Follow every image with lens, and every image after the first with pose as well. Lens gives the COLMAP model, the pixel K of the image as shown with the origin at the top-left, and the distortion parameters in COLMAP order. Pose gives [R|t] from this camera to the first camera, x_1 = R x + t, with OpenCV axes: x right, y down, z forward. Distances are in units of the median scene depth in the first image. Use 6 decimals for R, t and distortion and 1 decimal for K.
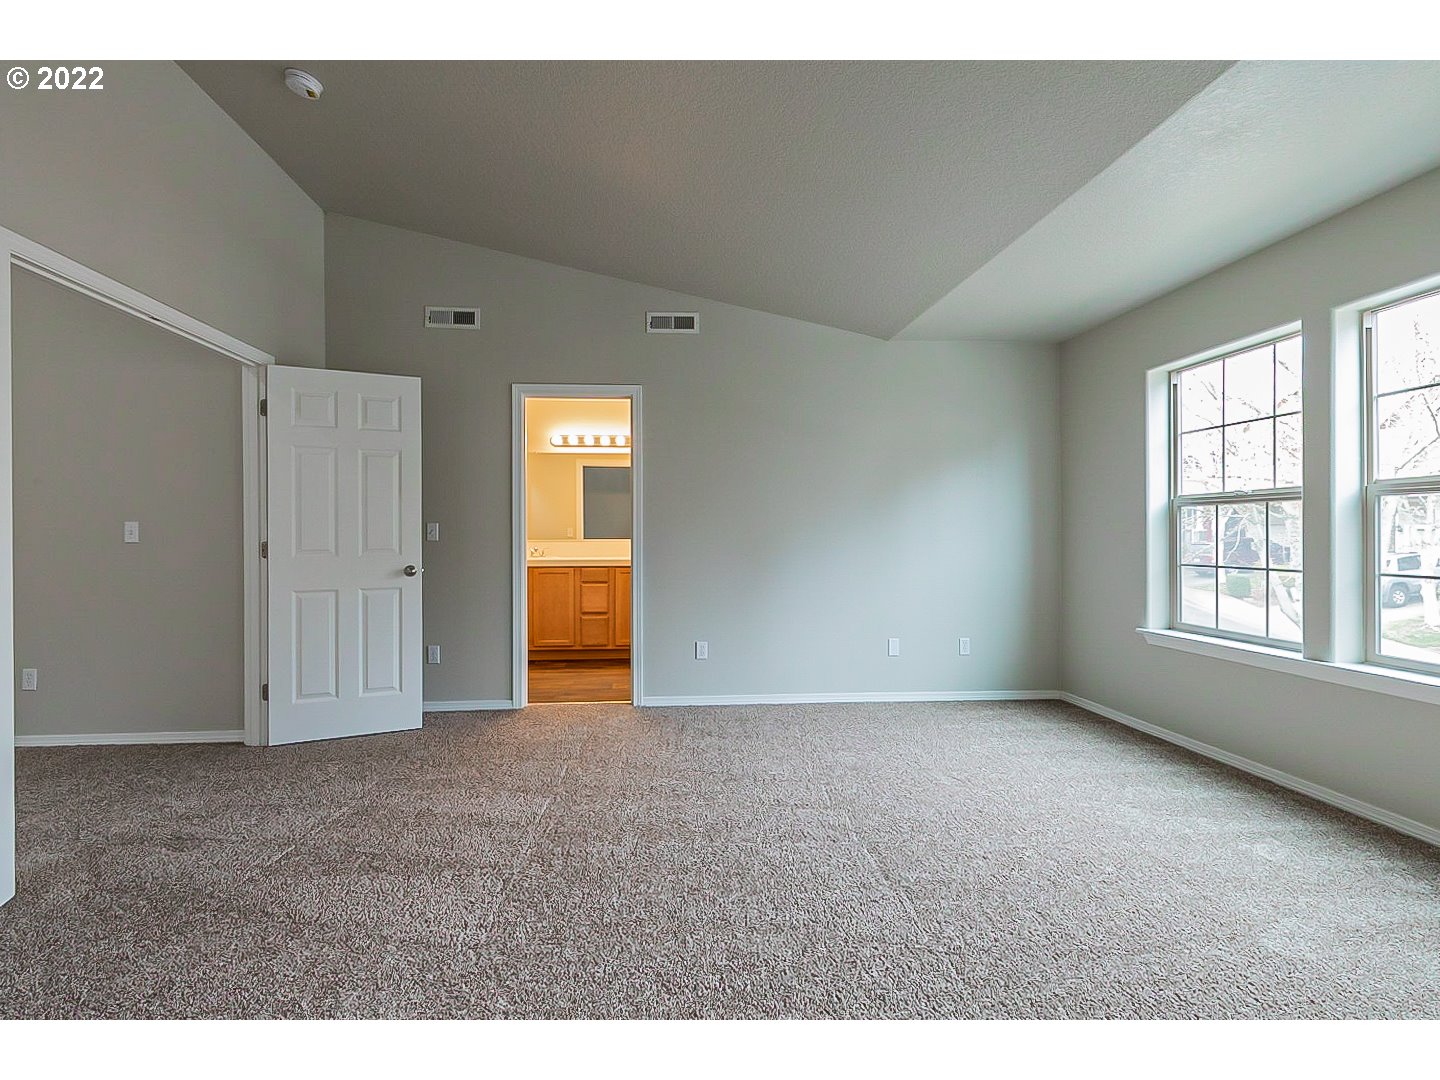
lens RADIAL K [[652.8, 0, 718.0], [0, 652.8, 533.5], [0, 0, 1]] dist [0.012254, -0.000440]
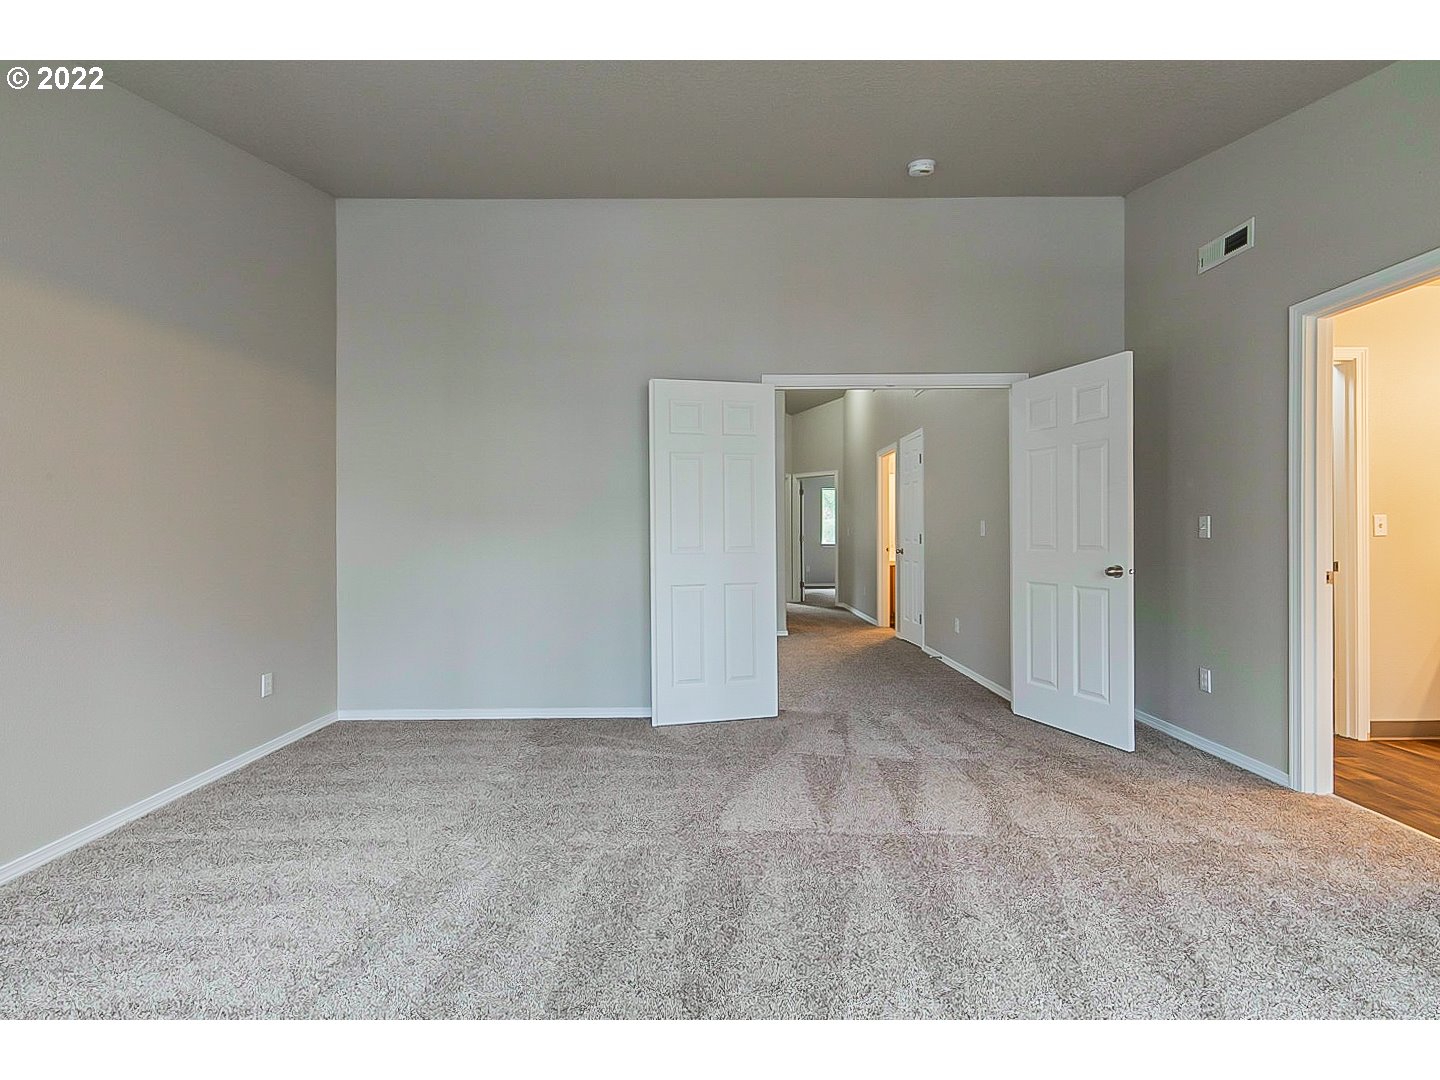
lens RADIAL K [[652.8, 0, 718.0], [0, 652.8, 533.5], [0, 0, 1]] dist [0.012254, -0.000440]
pose [[-0.078965, 0.003704, -0.996870, 0.474350], [-0.000139, 0.999993, 0.003727, 0.002853], [0.996877, 0.000433, -0.078964, 0.541442]]
